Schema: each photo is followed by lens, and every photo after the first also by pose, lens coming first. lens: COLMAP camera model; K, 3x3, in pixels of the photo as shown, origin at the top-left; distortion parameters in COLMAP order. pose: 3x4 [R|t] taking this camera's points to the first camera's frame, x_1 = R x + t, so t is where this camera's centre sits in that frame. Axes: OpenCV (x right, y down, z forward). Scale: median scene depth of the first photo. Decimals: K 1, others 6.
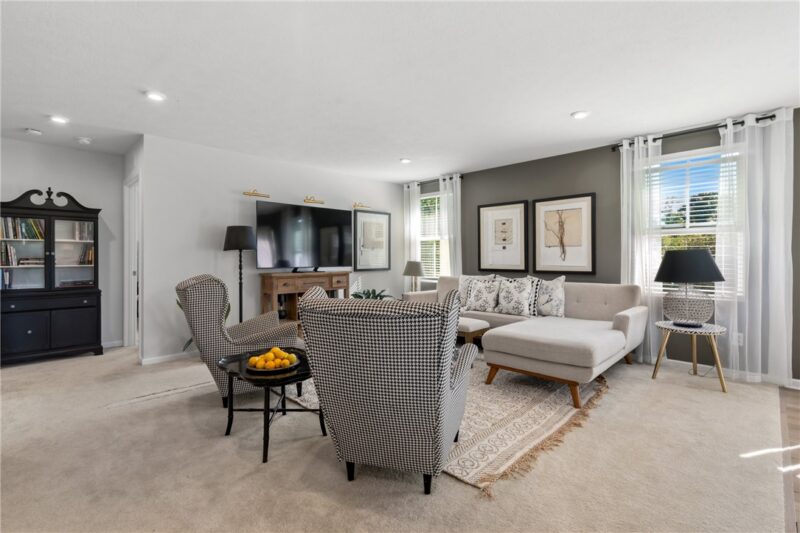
lens RADIAL K [[365.8, 0, 402.8], [0, 365.8, 258.9], [0, 0, 1]] dist [-0.003161, -0.000773]
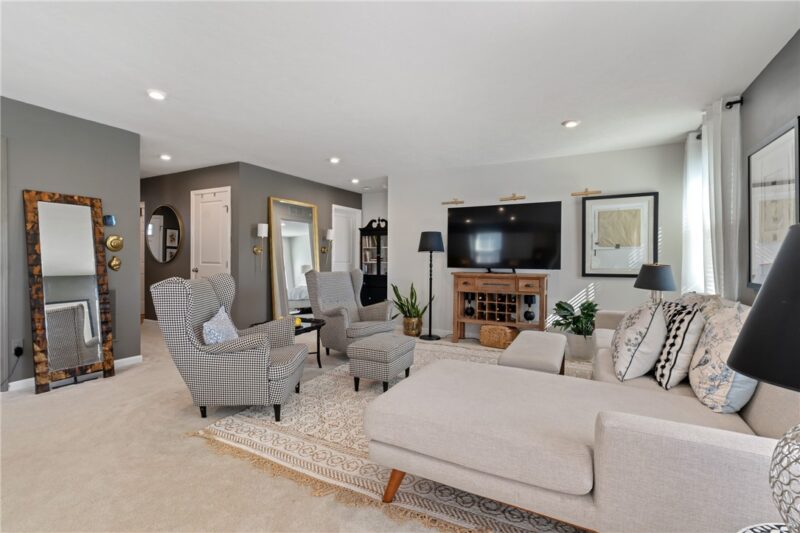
lens RADIAL K [[365.8, 0, 396.5], [0, 365.8, 260.7], [0, 0, 1]] dist [-0.003161, -0.000773]
pose [[0.288842, 0.009151, -0.957333, 0.730400], [-0.011223, 0.999918, 0.006172, 0.000184], [0.957311, 0.008962, 0.288921, 0.570942]]
